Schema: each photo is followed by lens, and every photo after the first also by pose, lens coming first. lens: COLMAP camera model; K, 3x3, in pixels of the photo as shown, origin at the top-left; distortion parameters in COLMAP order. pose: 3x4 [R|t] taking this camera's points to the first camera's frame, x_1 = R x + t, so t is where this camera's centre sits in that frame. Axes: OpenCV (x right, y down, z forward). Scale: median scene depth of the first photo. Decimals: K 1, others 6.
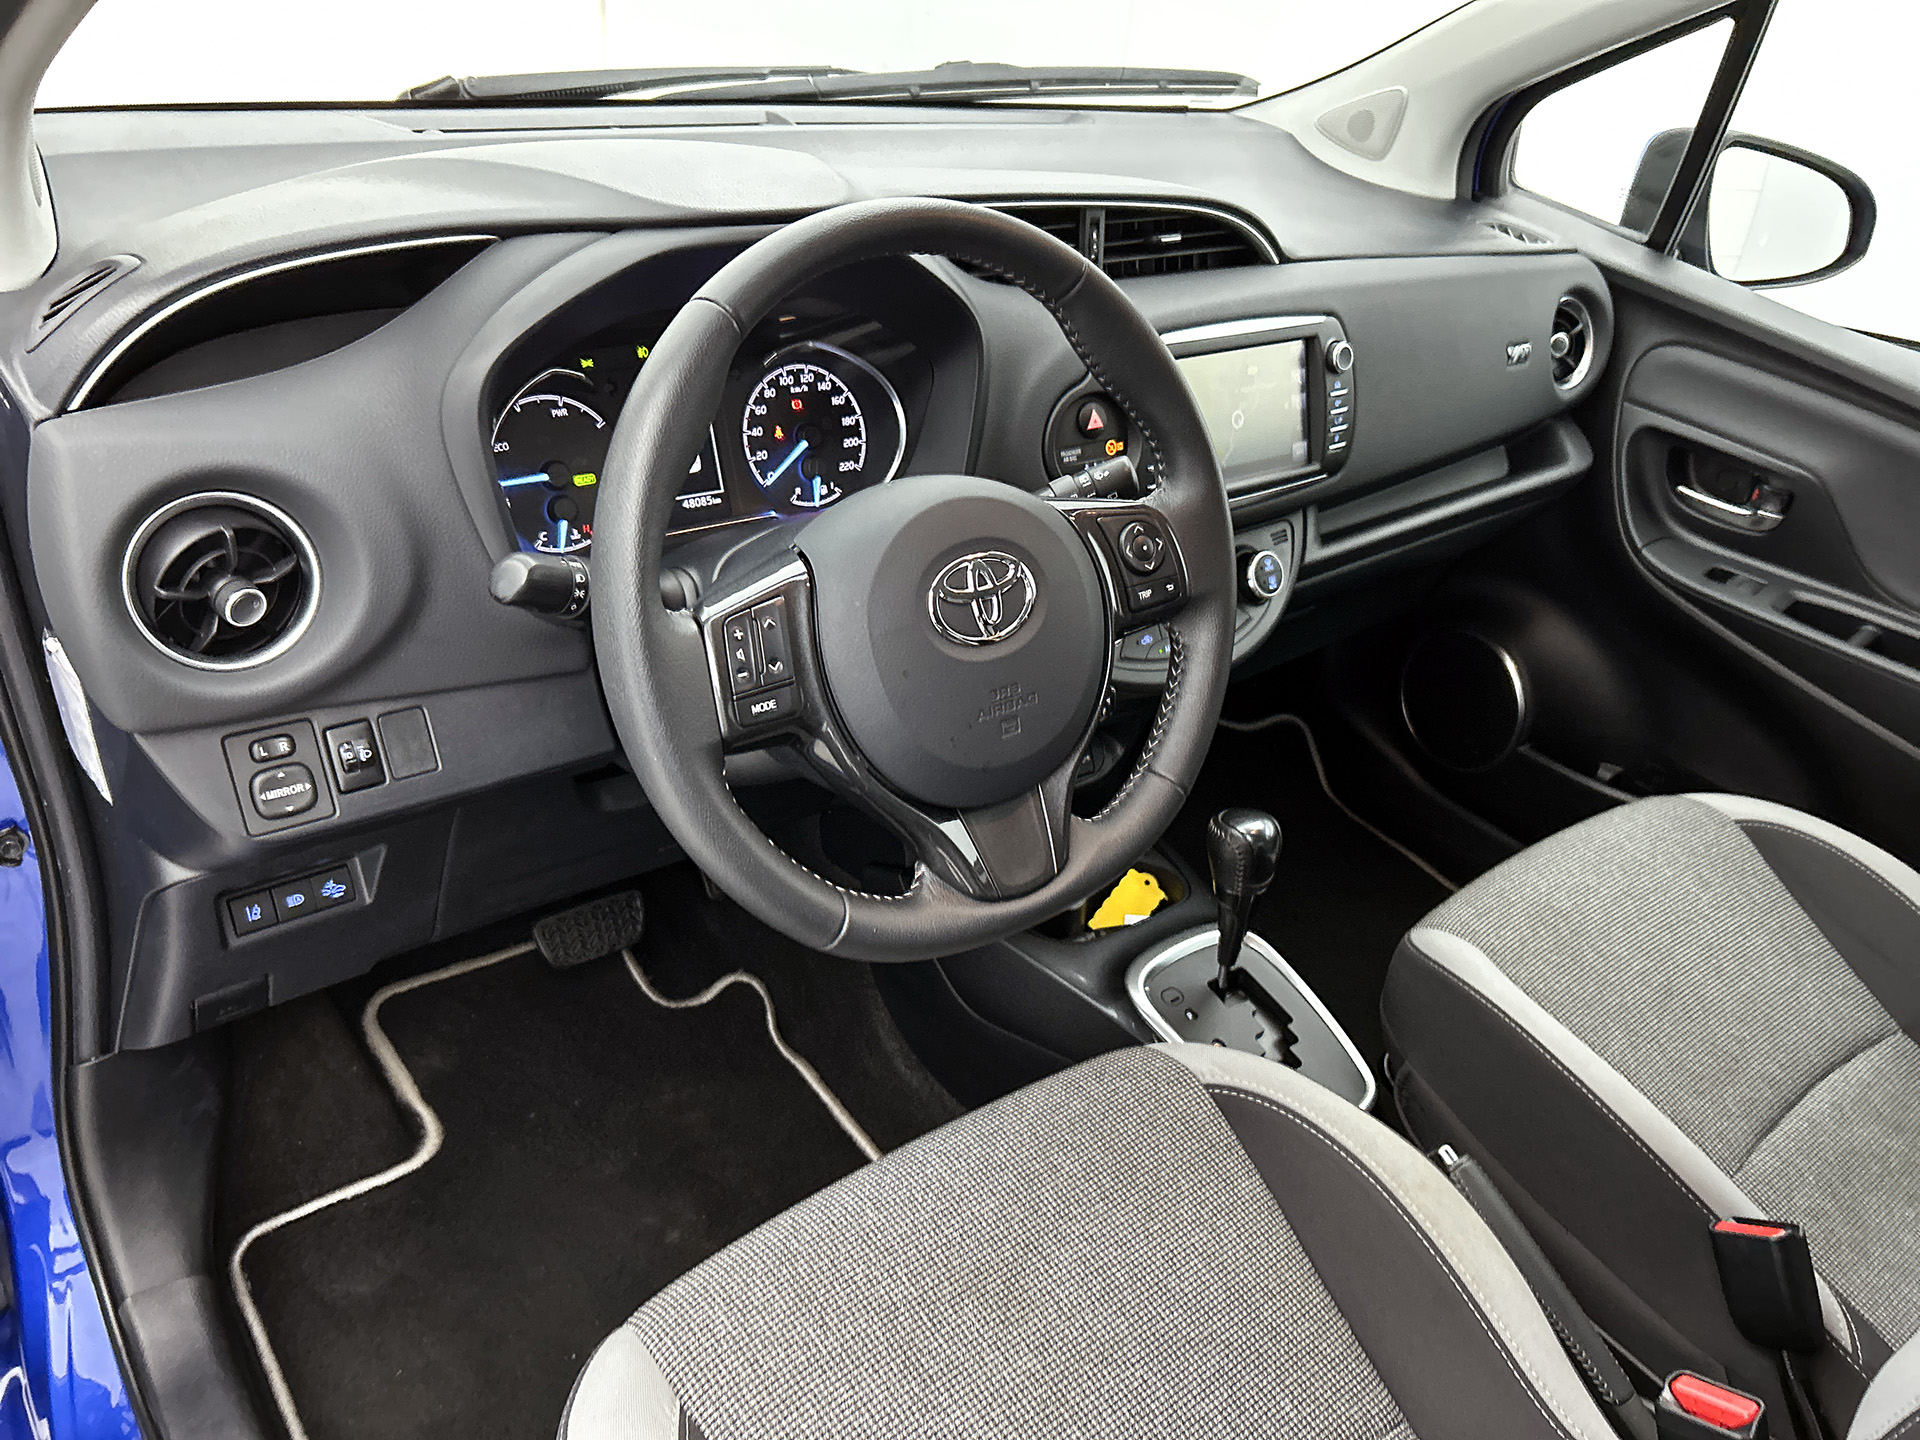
lens RADIAL K [[1480.8, 0, 960.0], [0, 1480.8, 720.0], [0, 0, 1]] dist [0.069138, -0.002120]
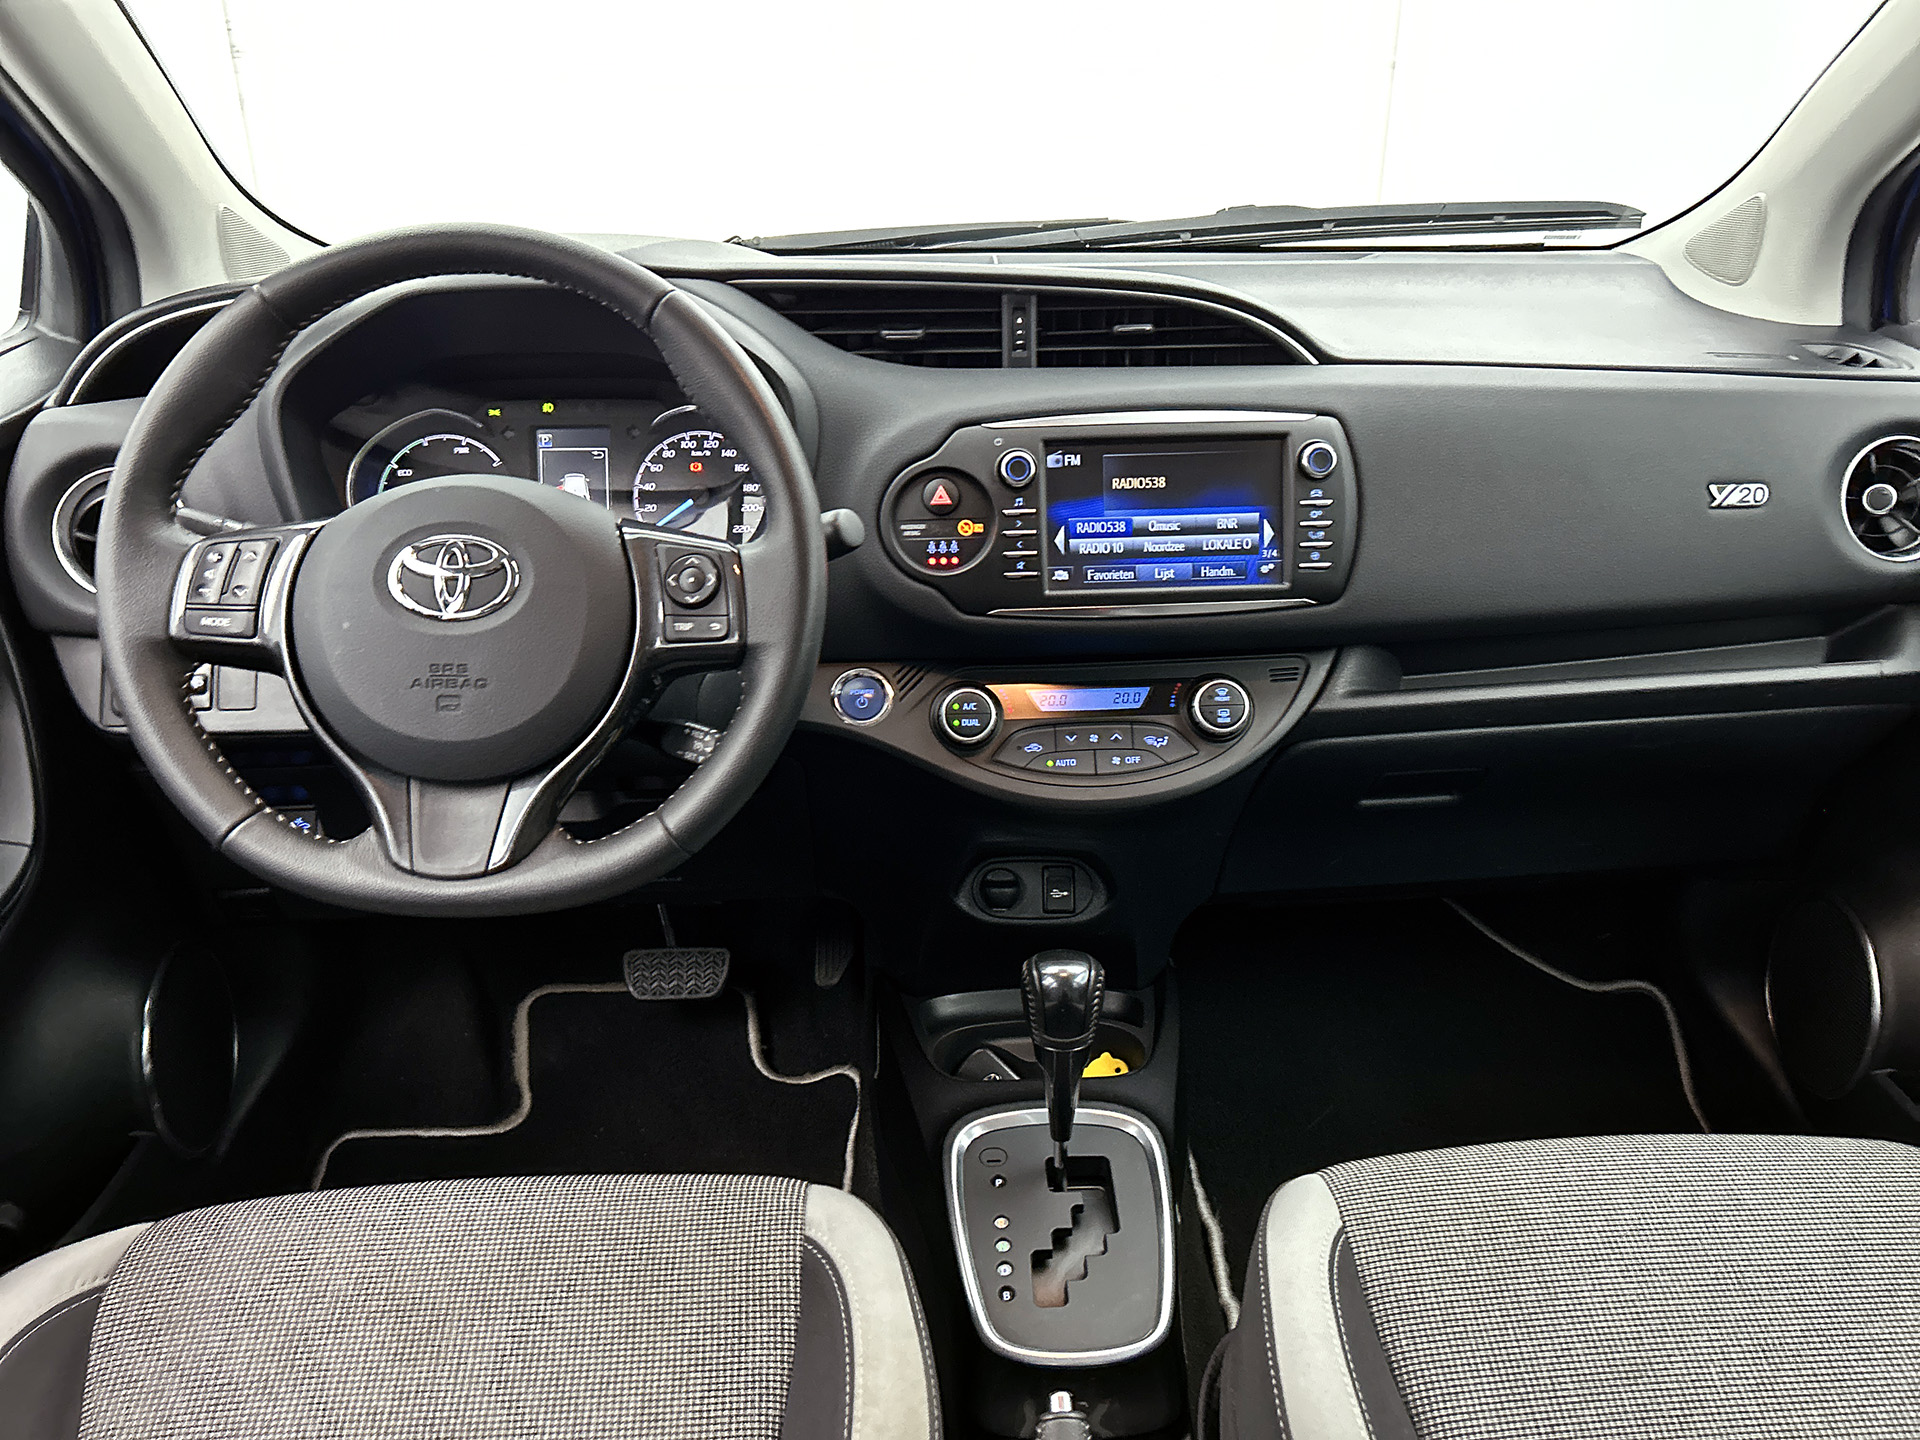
lens RADIAL K [[1452.9, 0, 960.0], [0, 1452.9, 720.0], [0, 0, 1]] dist [0.058636, -0.004209]
pose [[0.808164, 0.122506, -0.576075, 0.675872], [-0.213859, 0.972405, -0.093231, 0.024032], [0.548757, 0.198545, 0.812062, 0.281749]]
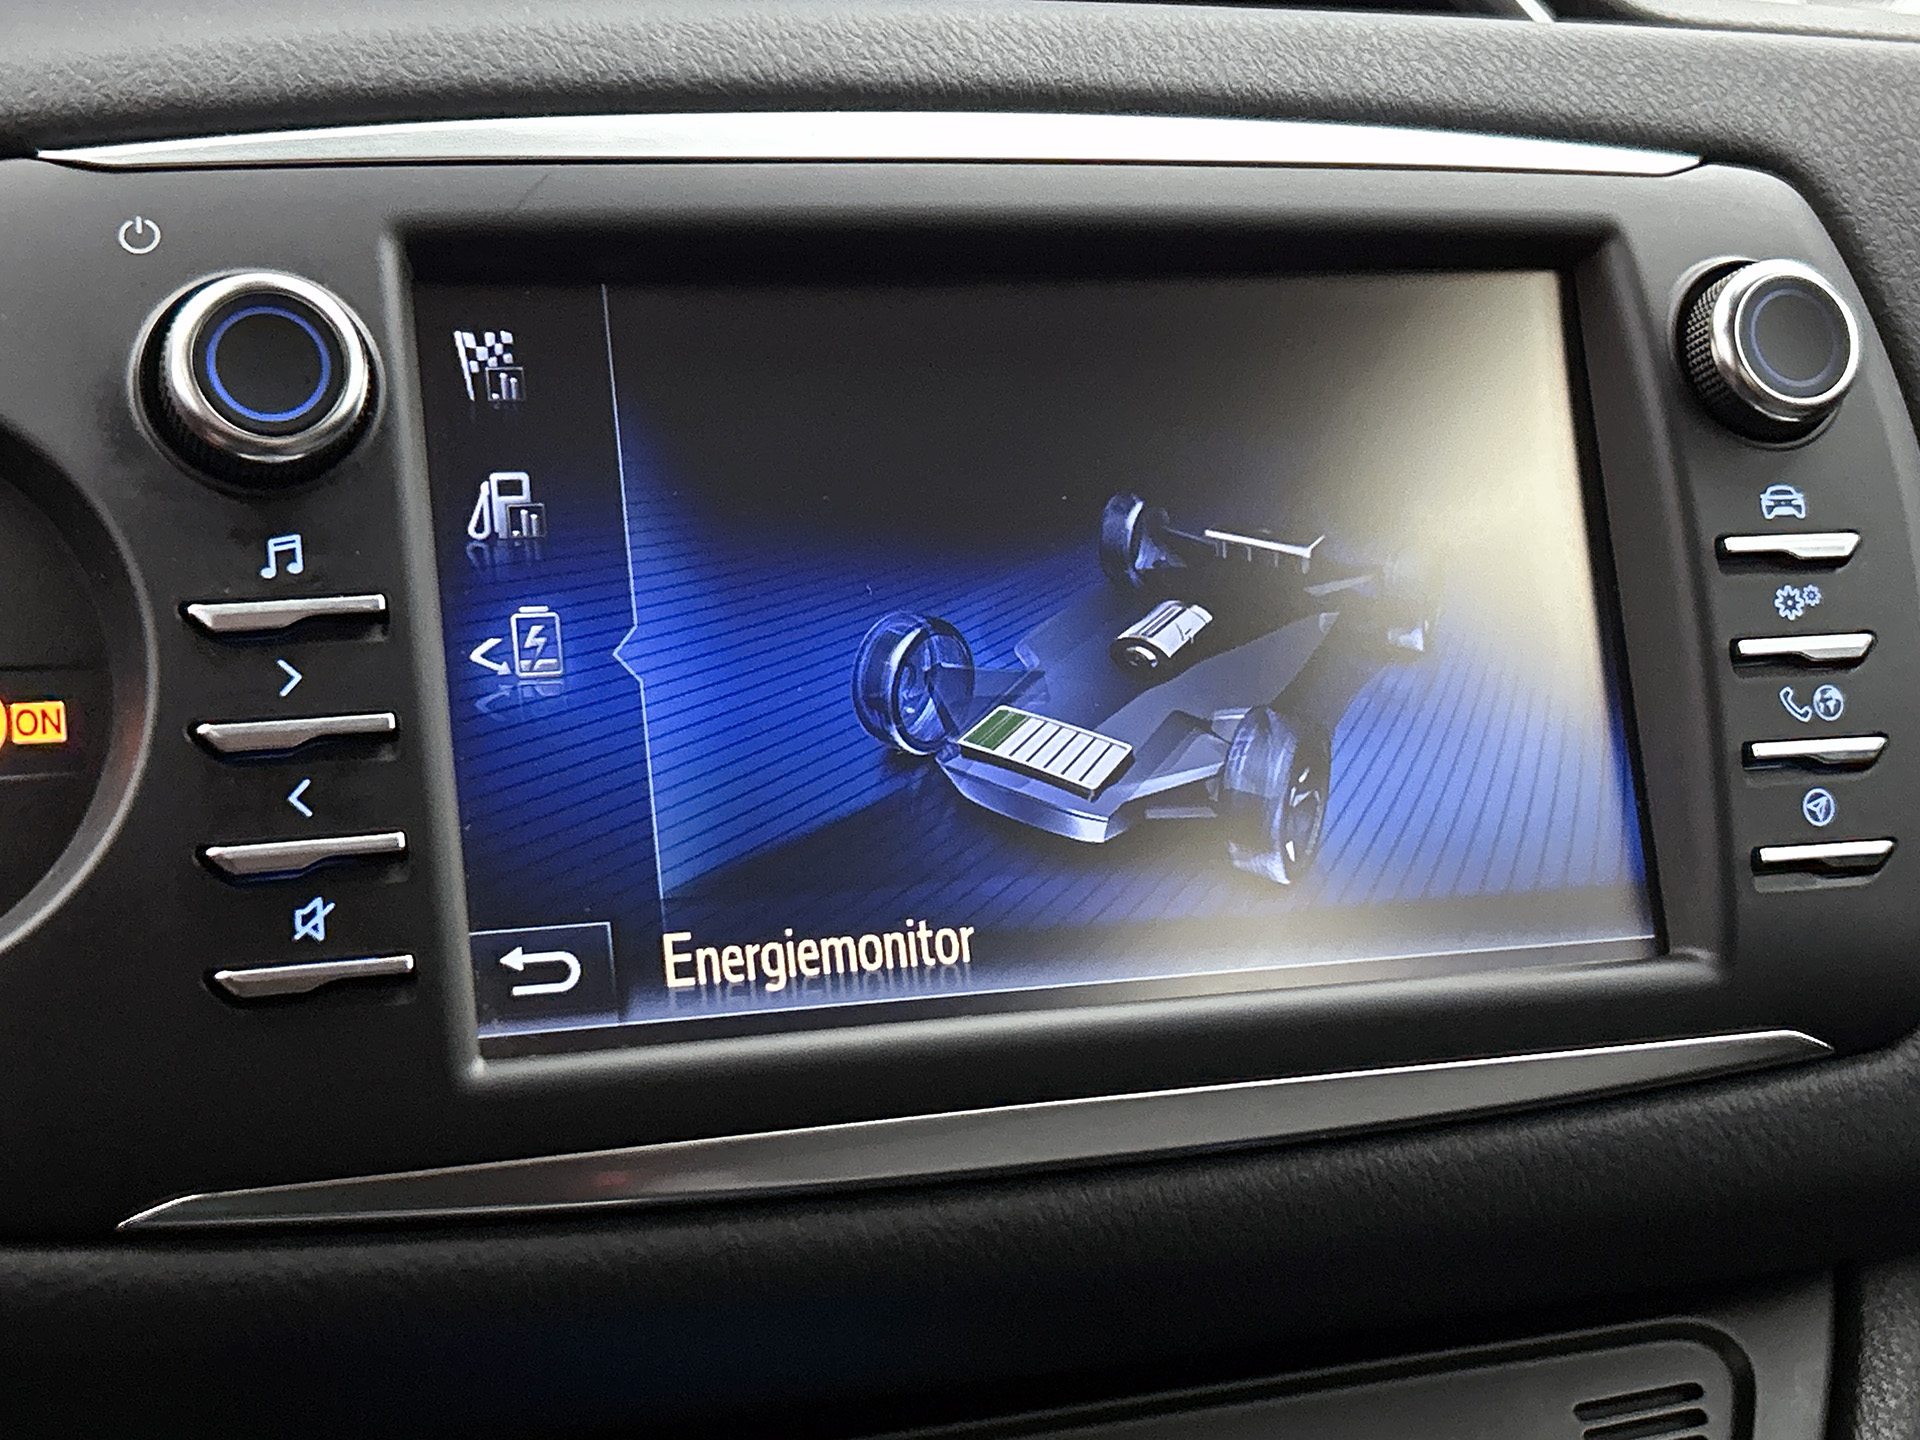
lens RADIAL K [[3059.5, 0, 960.0], [0, 3059.5, 720.0], [0, 0, 1]] dist [0.035340, -0.053005]
pose [[0.942503, -0.056608, -0.329368, 0.323523], [-0.078111, 0.920940, -0.381796, -0.069817], [0.324941, 0.385571, 0.863567, 0.784364]]
